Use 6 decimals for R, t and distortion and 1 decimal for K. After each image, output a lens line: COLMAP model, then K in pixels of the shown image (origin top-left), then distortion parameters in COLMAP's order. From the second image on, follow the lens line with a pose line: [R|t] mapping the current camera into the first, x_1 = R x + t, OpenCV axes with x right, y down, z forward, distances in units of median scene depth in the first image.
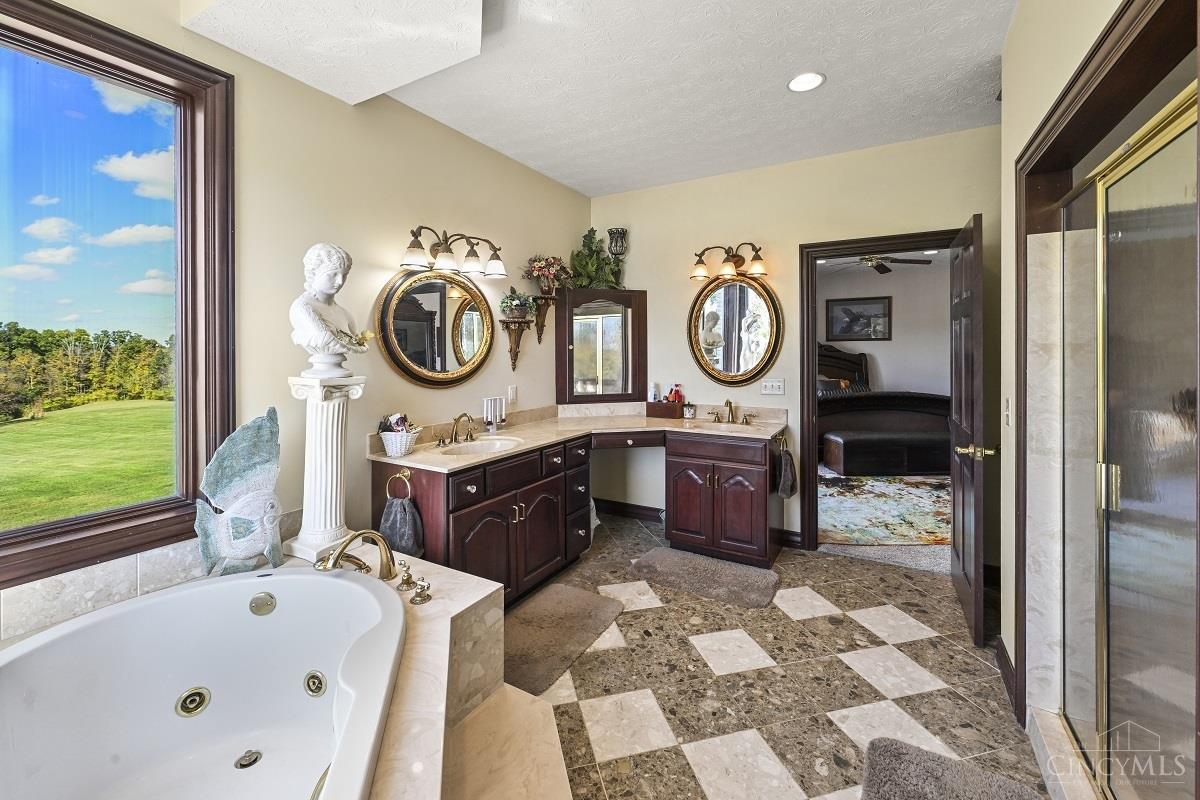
lens RADIAL K [[479.8, 0, 598.2], [0, 479.8, 348.2], [0, 0, 1]] dist [-0.002192, -0.000376]
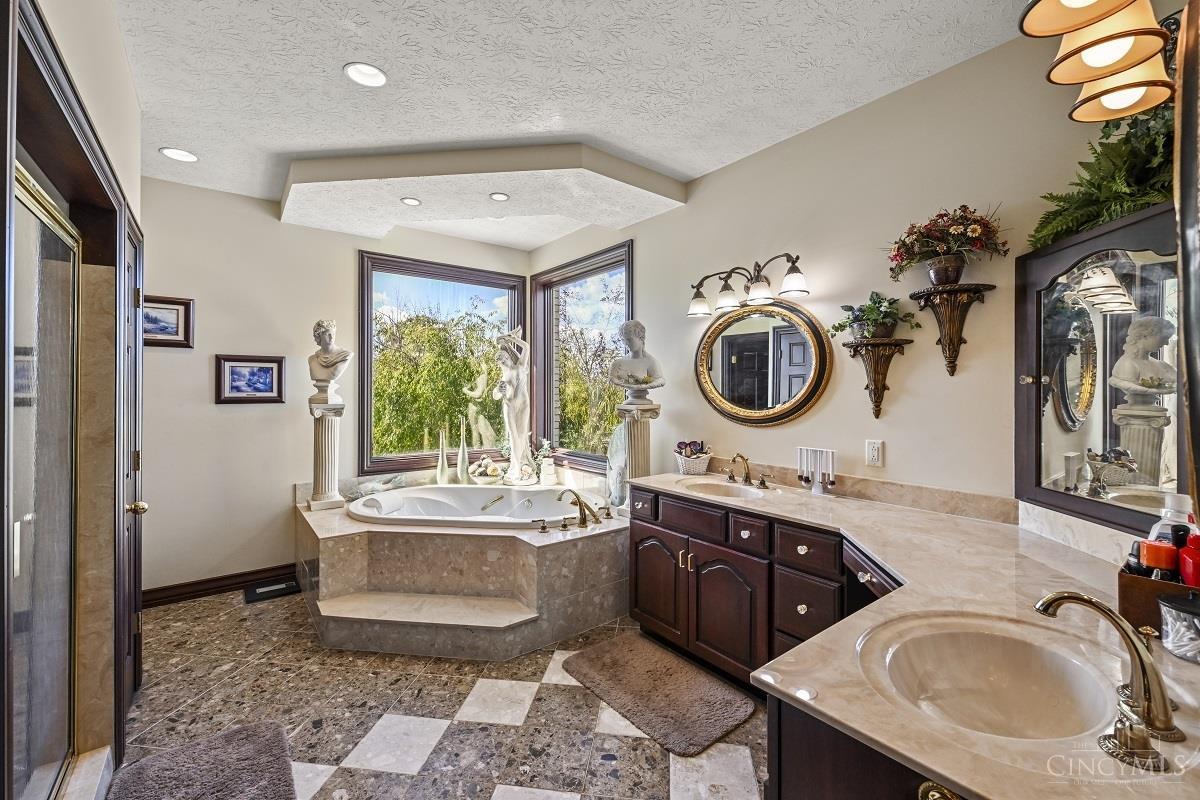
lens RADIAL K [[479.8, 0, 598.9], [0, 479.8, 392.6], [0, 0, 1]] dist [-0.002192, -0.000376]
pose [[-0.349243, 0.006144, -0.937012, 0.960199], [0.002316, 0.999981, 0.005694, 0.014161], [0.937029, -0.000181, -0.349251, 1.469574]]
